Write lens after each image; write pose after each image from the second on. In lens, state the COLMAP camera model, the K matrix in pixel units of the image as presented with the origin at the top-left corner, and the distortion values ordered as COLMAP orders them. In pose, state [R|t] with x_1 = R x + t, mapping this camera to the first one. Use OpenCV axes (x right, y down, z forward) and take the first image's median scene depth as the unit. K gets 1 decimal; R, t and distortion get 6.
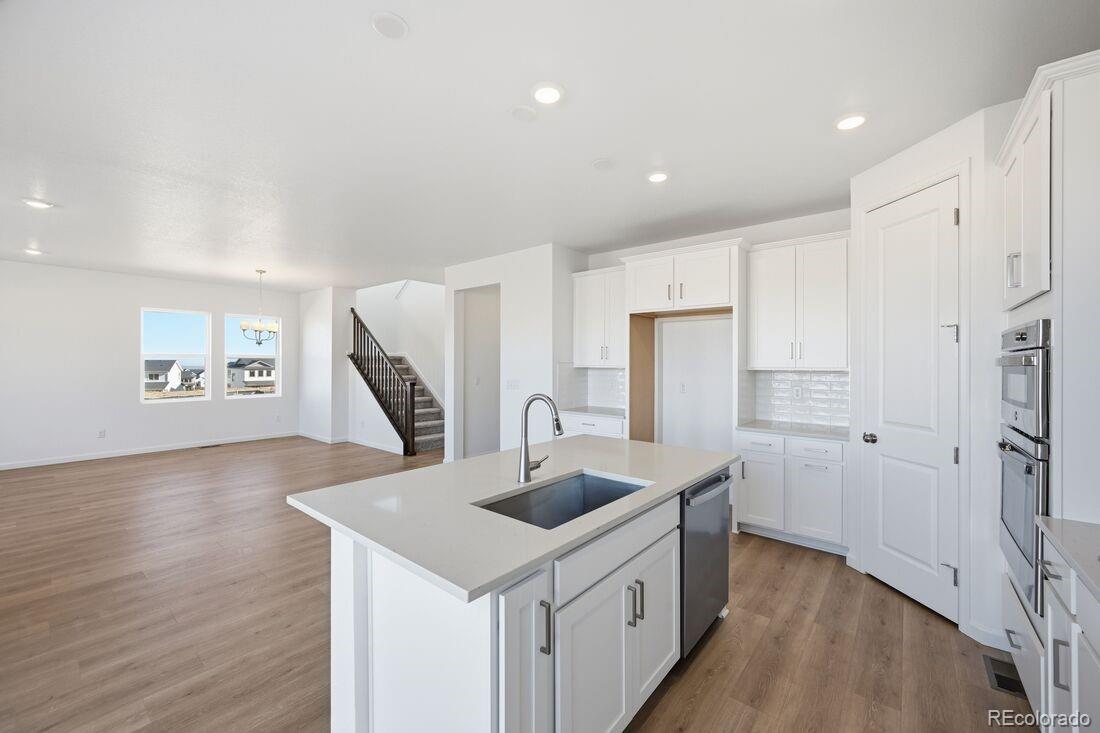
lens RADIAL K [[431.5, 0, 546.5], [0, 431.5, 359.7], [0, 0, 1]] dist [-0.001754, 0.000394]
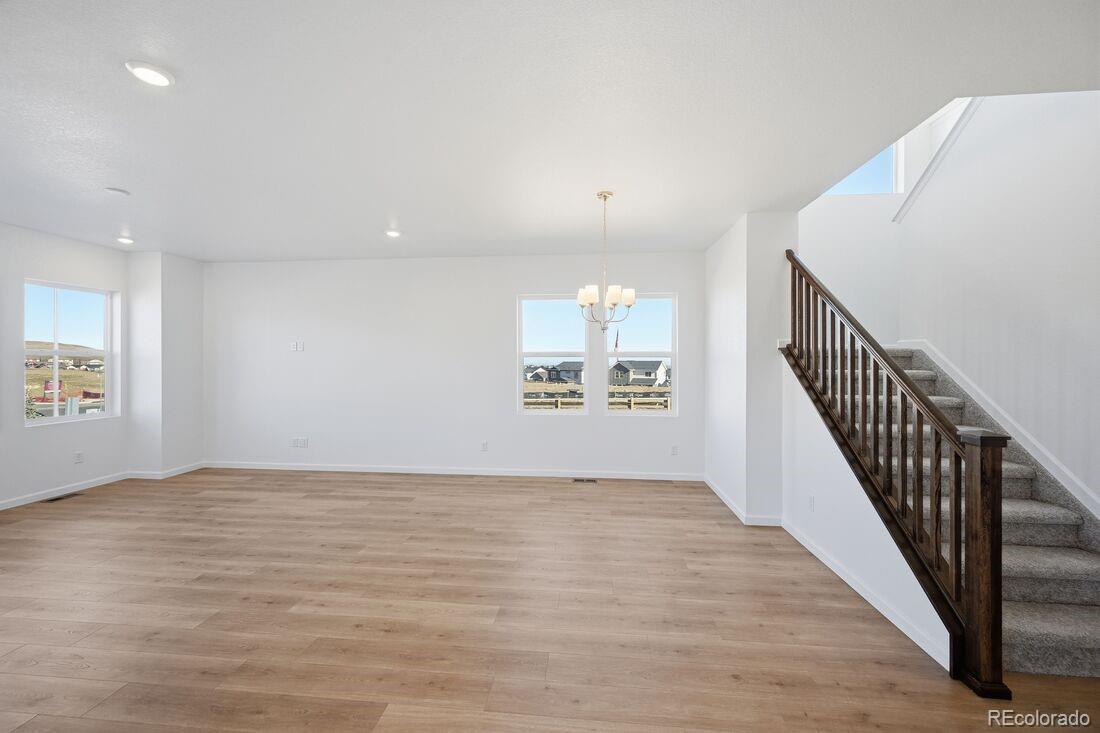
lens RADIAL K [[431.5, 0, 546.6], [0, 431.5, 363.1], [0, 0, 1]] dist [-0.001754, 0.000394]
pose [[0.559710, 0.000732, -0.828688, -0.228161], [0.004334, 0.999983, 0.003811, 0.002984], [0.828677, -0.005725, 0.559698, 0.569158]]
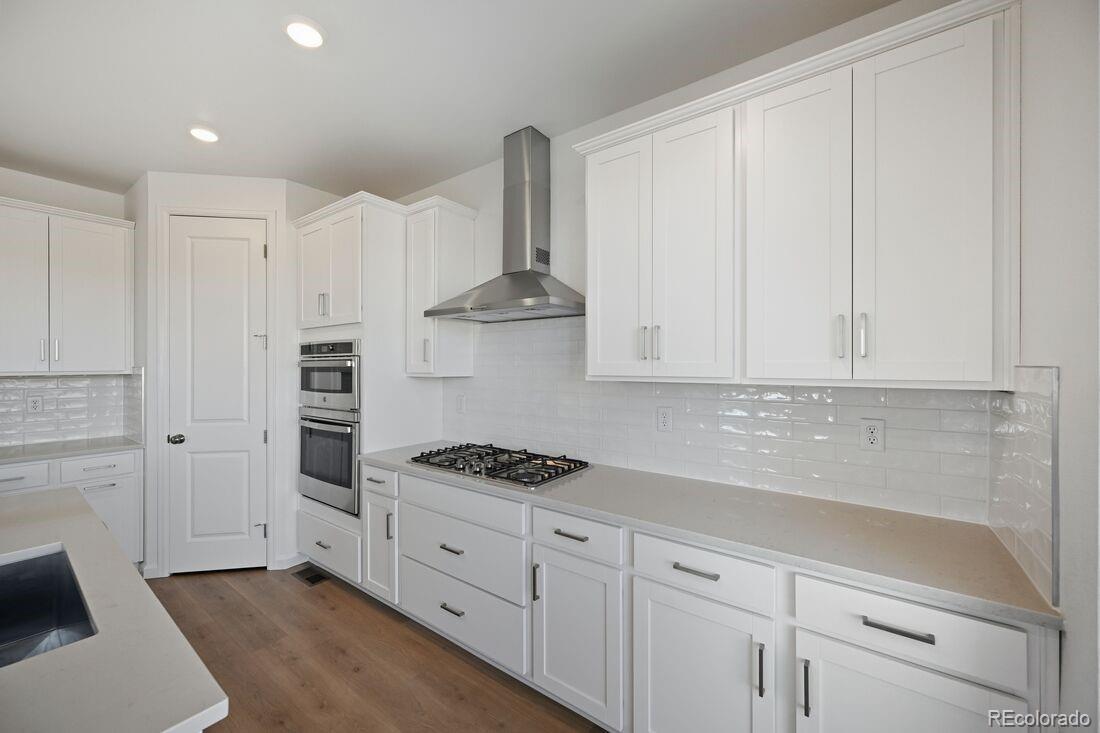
lens RADIAL K [[431.5, 0, 548.0], [0, 431.5, 364.5], [0, 0, 1]] dist [-0.001754, 0.000394]
pose [[-0.042080, -0.006915, 0.999090, -0.122256], [-0.001942, 0.999975, 0.006840, -0.001173], [-0.999112, -0.001652, -0.042093, 0.069207]]
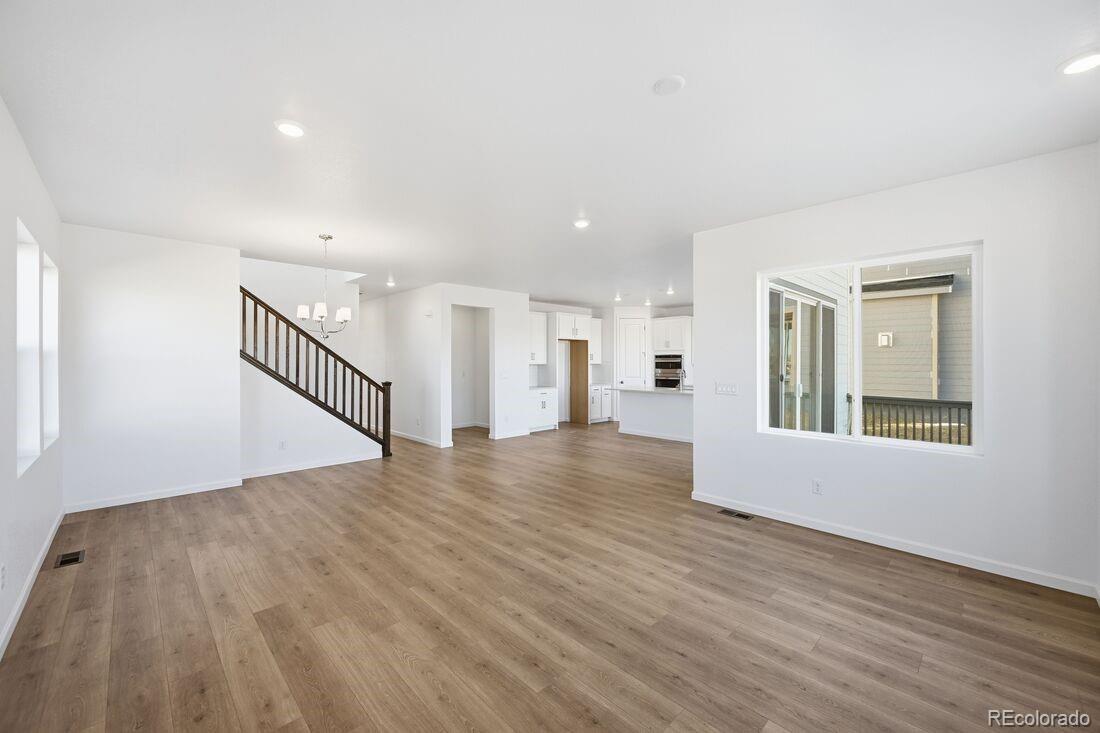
lens RADIAL K [[431.5, 0, 548.5], [0, 431.5, 368.1], [0, 0, 1]] dist [-0.001754, 0.000394]
pose [[0.112594, -0.018239, 0.993474, -1.179943], [-0.003567, 0.999818, 0.018760, -0.000315], [-0.993635, -0.005656, 0.112509, 0.491987]]
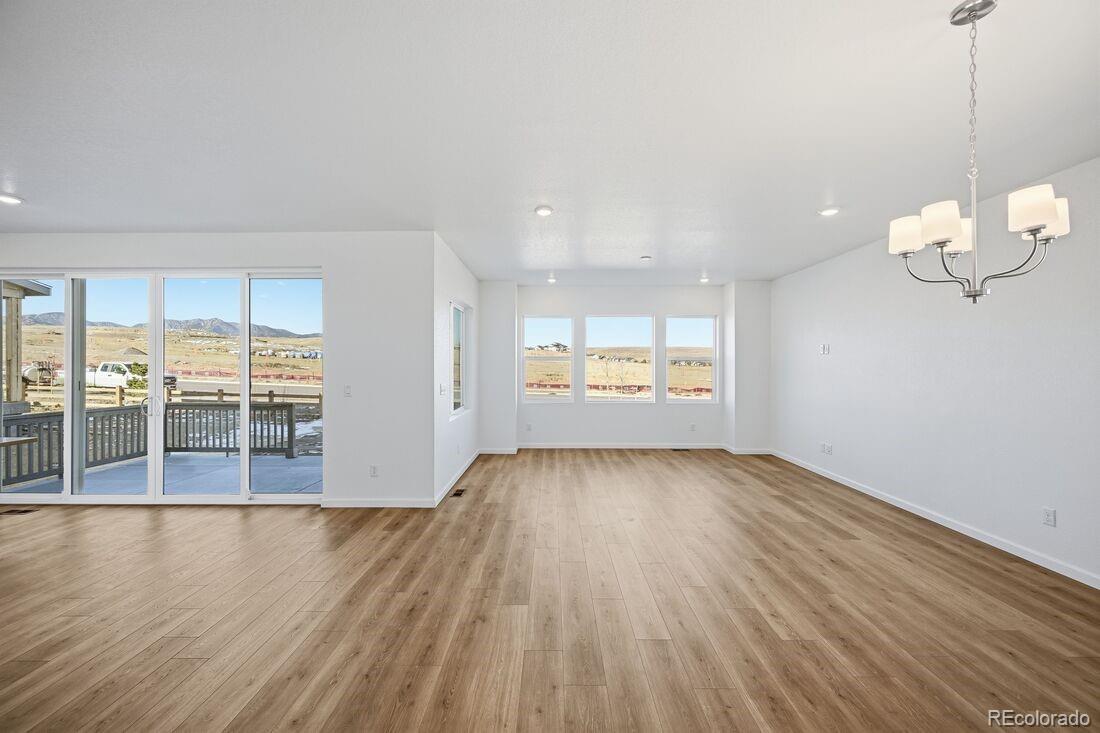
lens RADIAL K [[431.5, 0, 549.8], [0, 431.5, 364.6], [0, 0, 1]] dist [-0.001754, 0.000394]
pose [[-0.778004, -0.001139, -0.628258, -0.276731], [0.001909, 0.999989, -0.004177, 0.003767], [0.628256, -0.004449, -0.777994, 0.926112]]
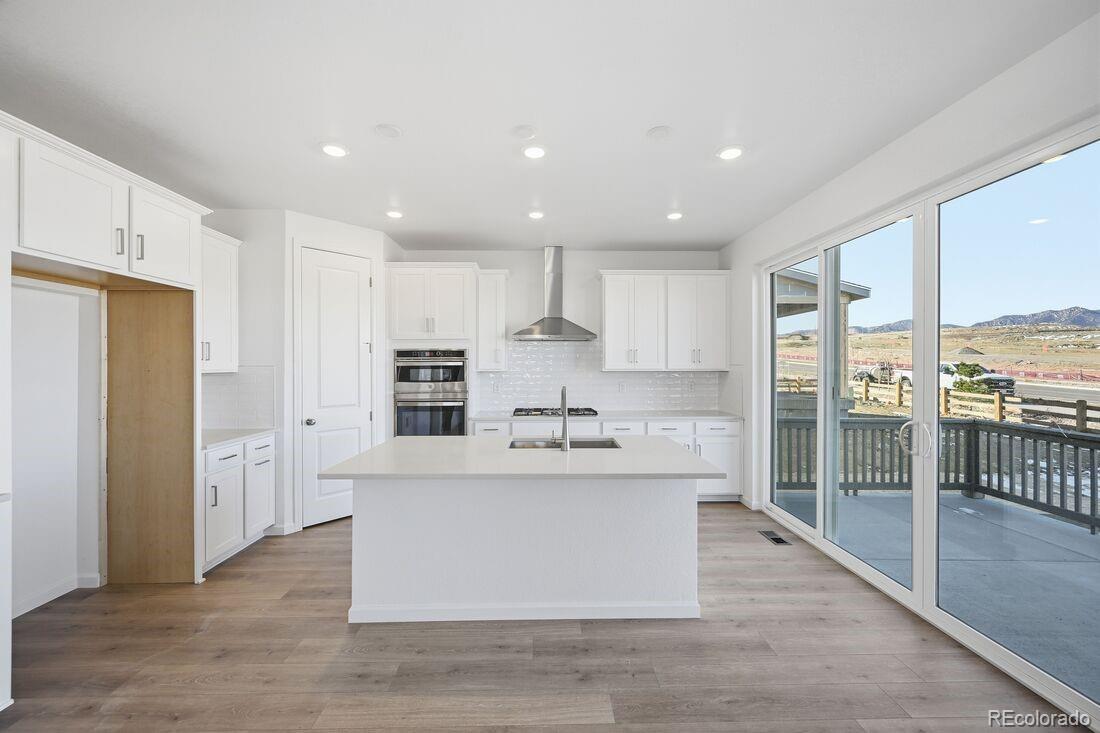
lens RADIAL K [[431.5, 0, 548.1], [0, 431.5, 362.5], [0, 0, 1]] dist [-0.001754, 0.000394]
pose [[-0.647744, 0.000623, 0.761858, -0.292409], [-0.005672, 0.999968, -0.005641, 0.002225], [-0.761837, -0.007975, -0.647720, 0.530705]]
